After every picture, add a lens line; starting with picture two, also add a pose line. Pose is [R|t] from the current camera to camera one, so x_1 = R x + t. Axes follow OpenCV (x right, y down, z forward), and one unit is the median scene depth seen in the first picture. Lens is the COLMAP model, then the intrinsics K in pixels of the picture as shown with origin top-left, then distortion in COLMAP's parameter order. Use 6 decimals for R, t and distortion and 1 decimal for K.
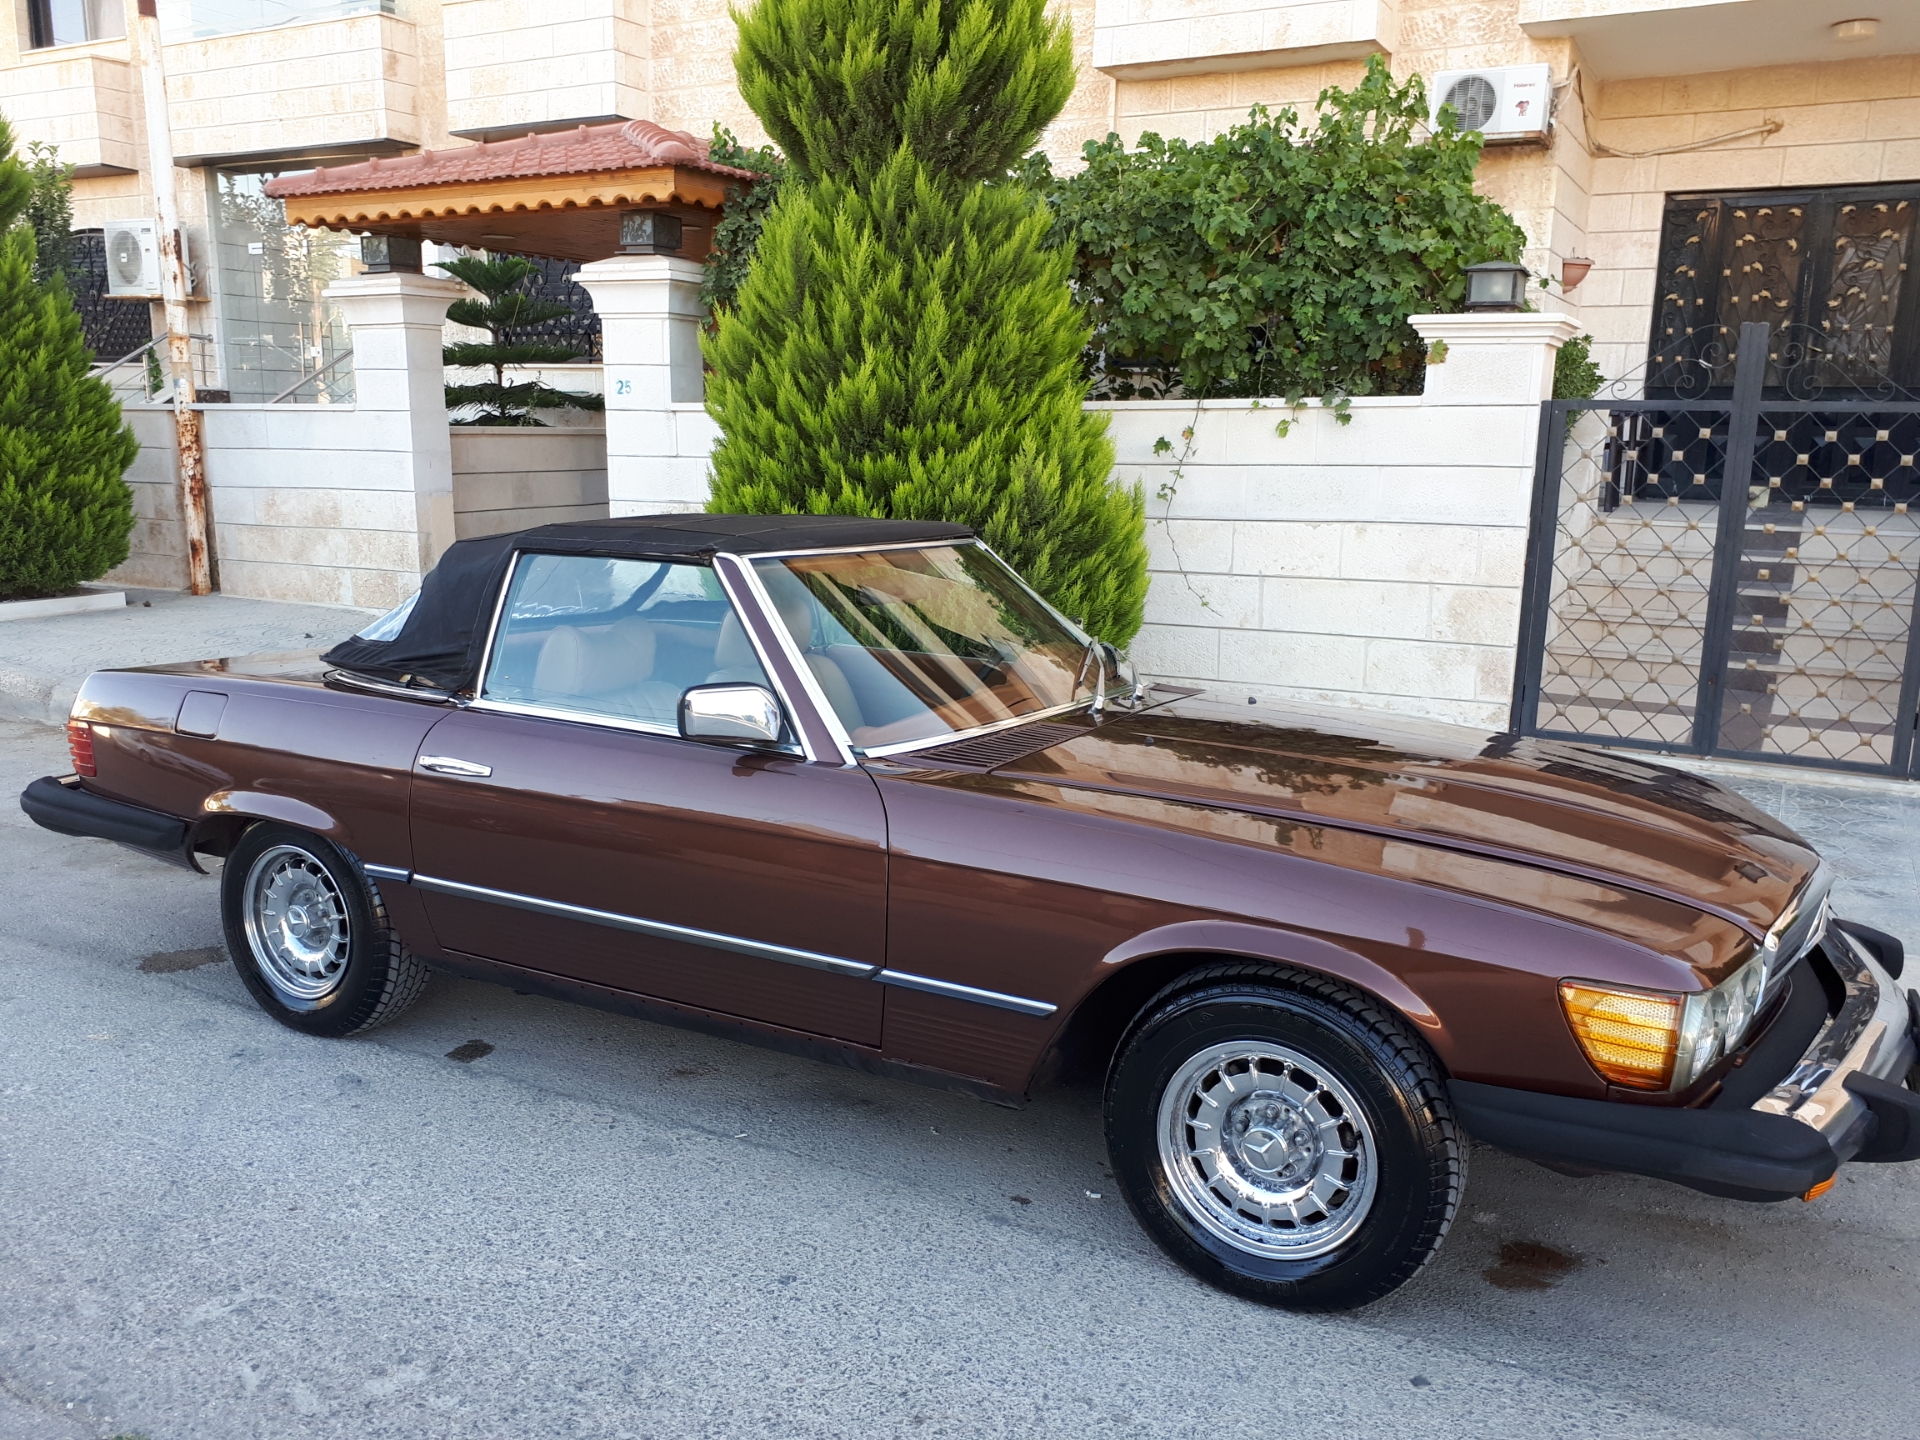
lens RADIAL K [[1541.2, 0, 958.0], [0, 1541.2, 776.2], [0, 0, 1]] dist [-0.003045, 0.012850]
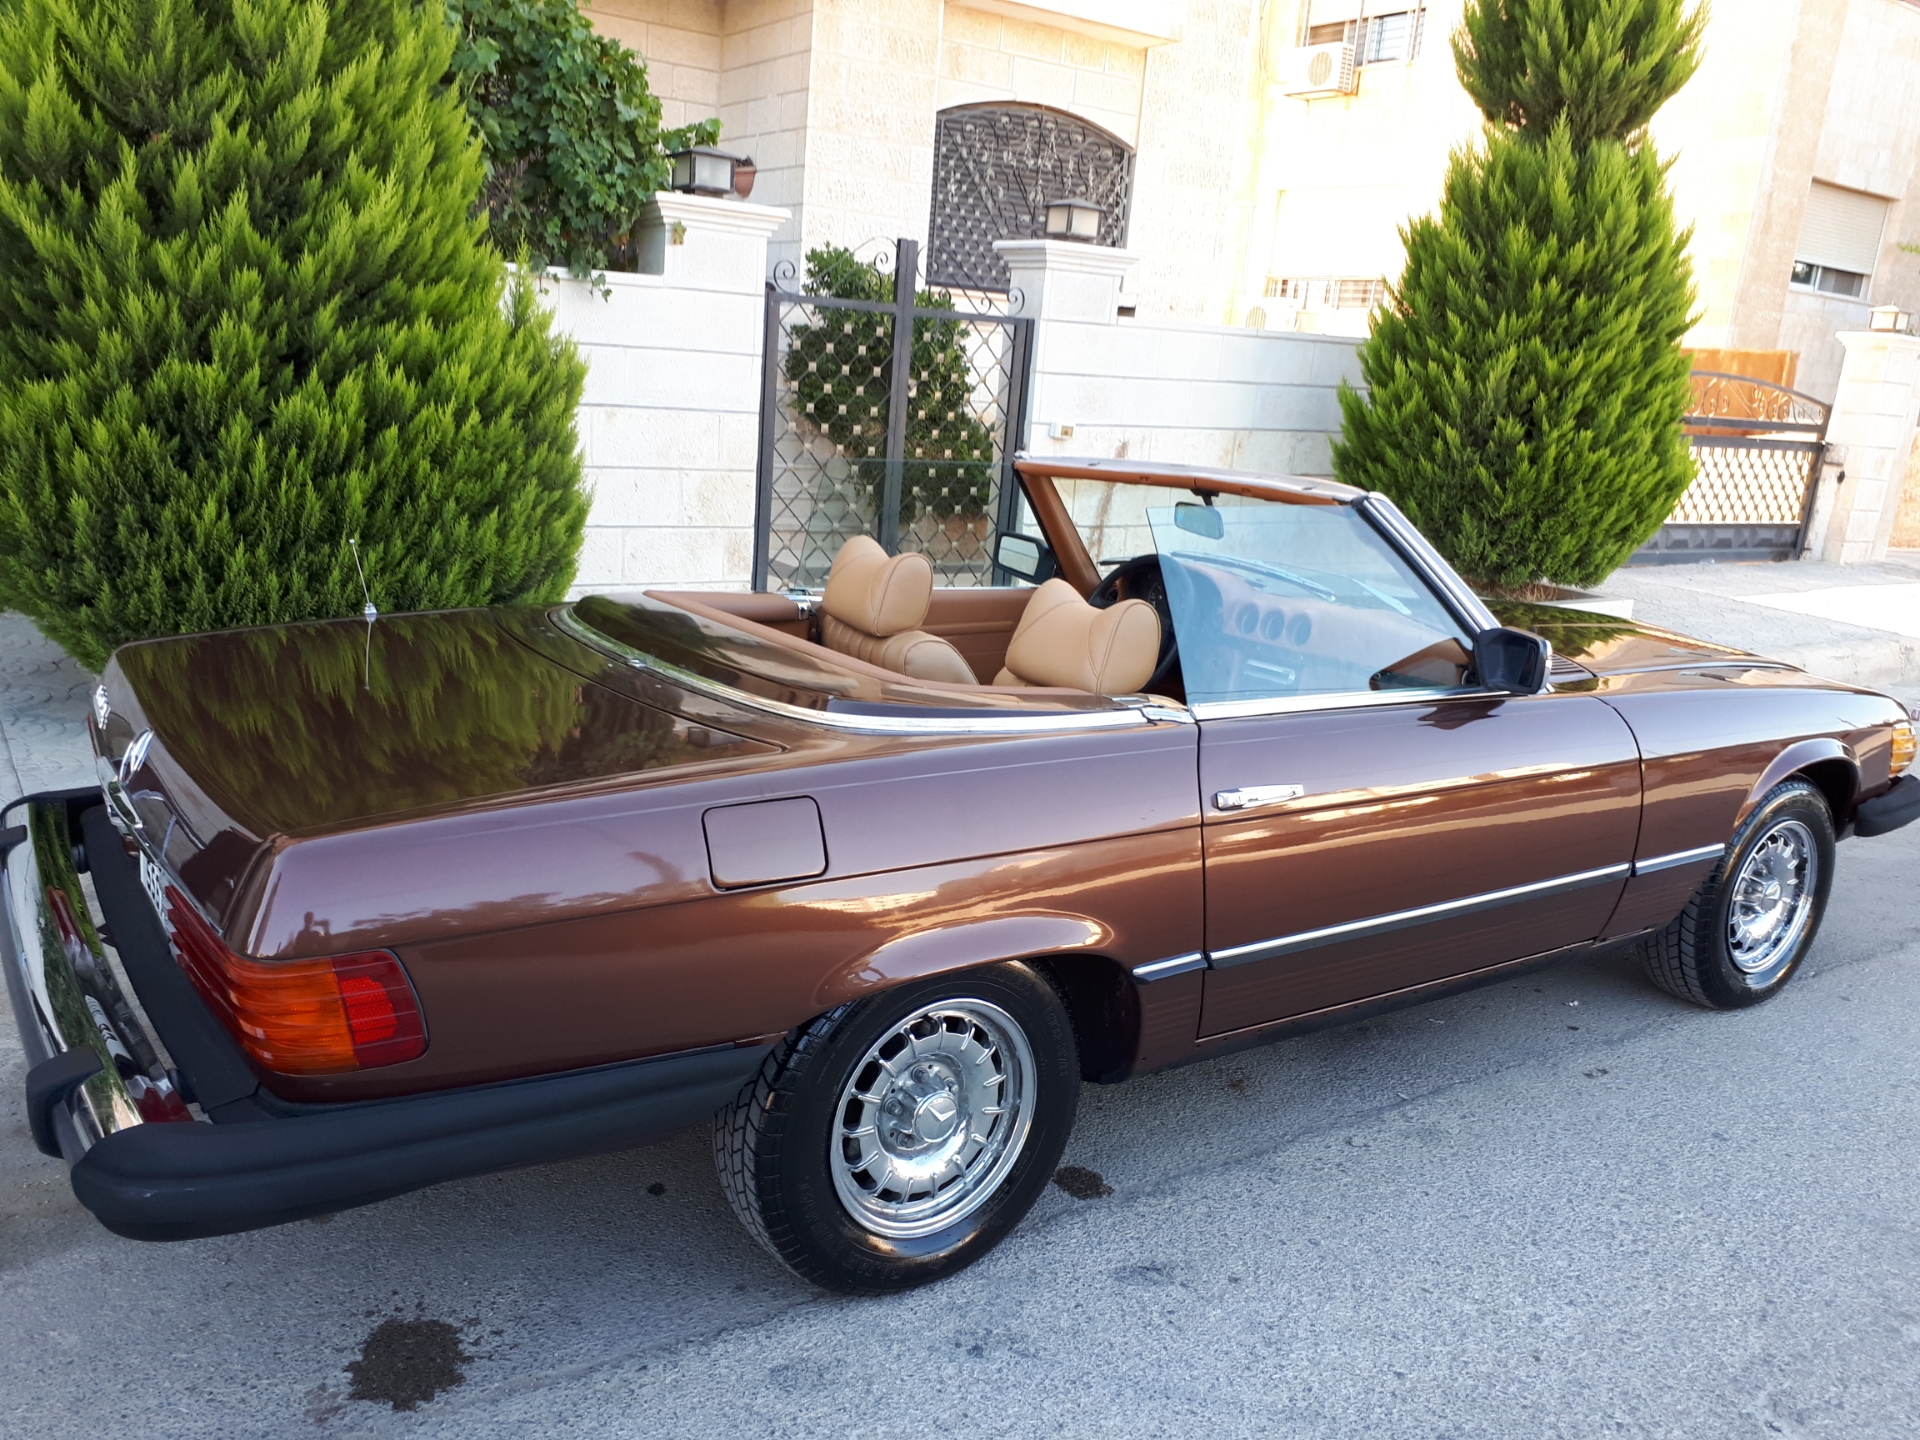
lens RADIAL K [[1568.3, 0, 960.0], [0, 1568.3, 720.0], [0, 0, 1]] dist [0.021482, 0.006812]
pose [[0.440006, -0.188318, 0.878027, -0.550314], [0.131613, 0.980729, 0.144390, -0.090886], [-0.888298, 0.052027, 0.456312, 0.394943]]
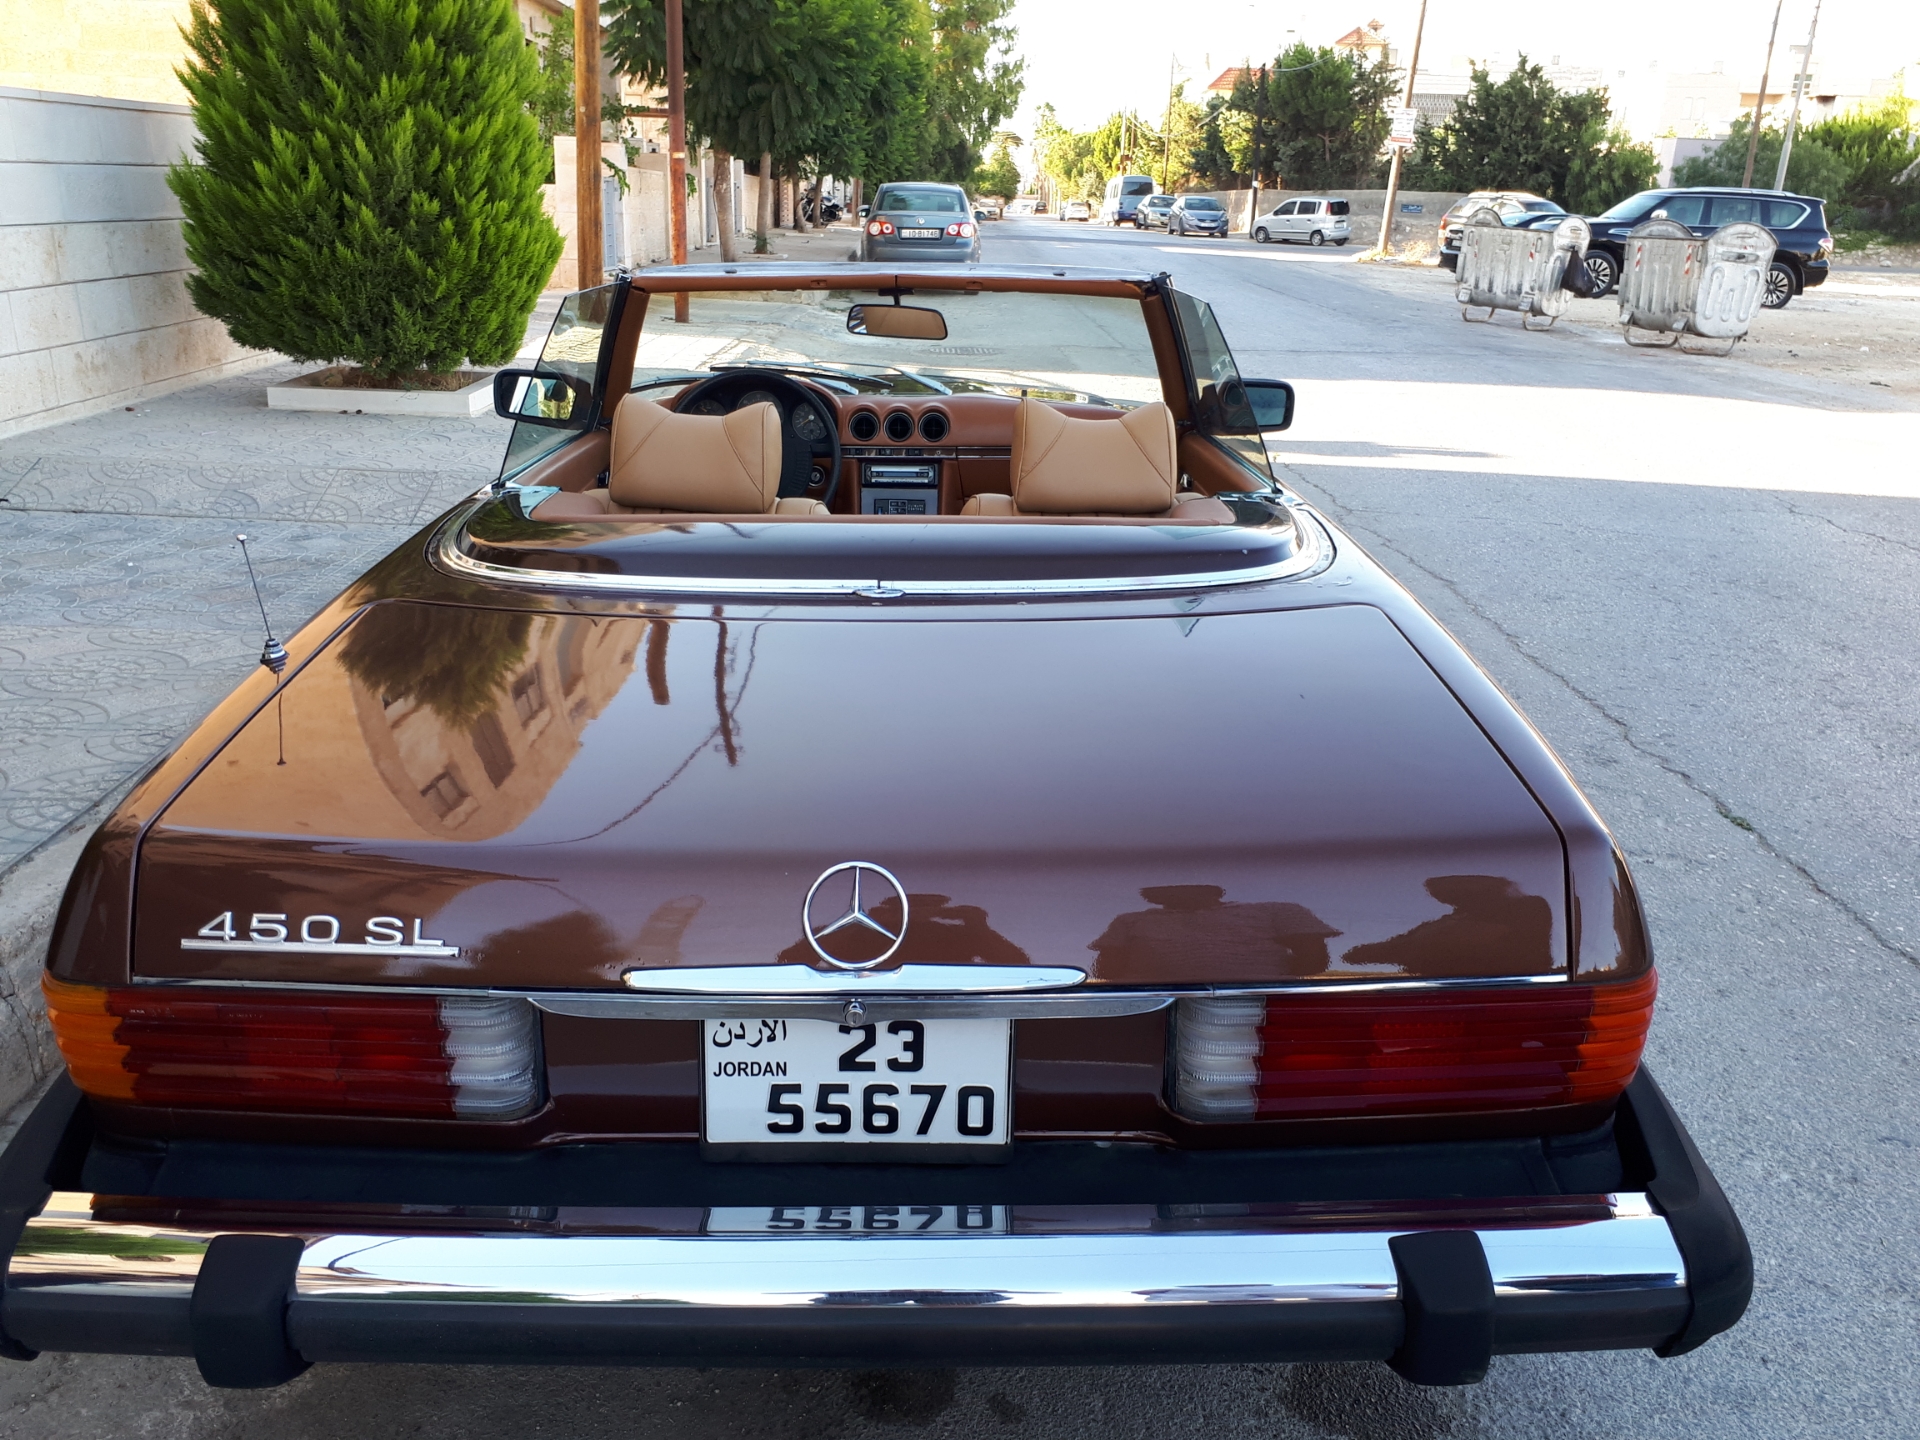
lens RADIAL K [[1538.9, 0, 953.5], [0, 1538.9, 746.7], [0, 0, 1]] dist [0.059184, -0.087021]
pose [[-0.504314, -0.313583, 0.804570, -0.485729], [0.159600, 0.881832, 0.443735, -0.168003], [-0.848643, 0.352191, -0.394672, 0.798005]]
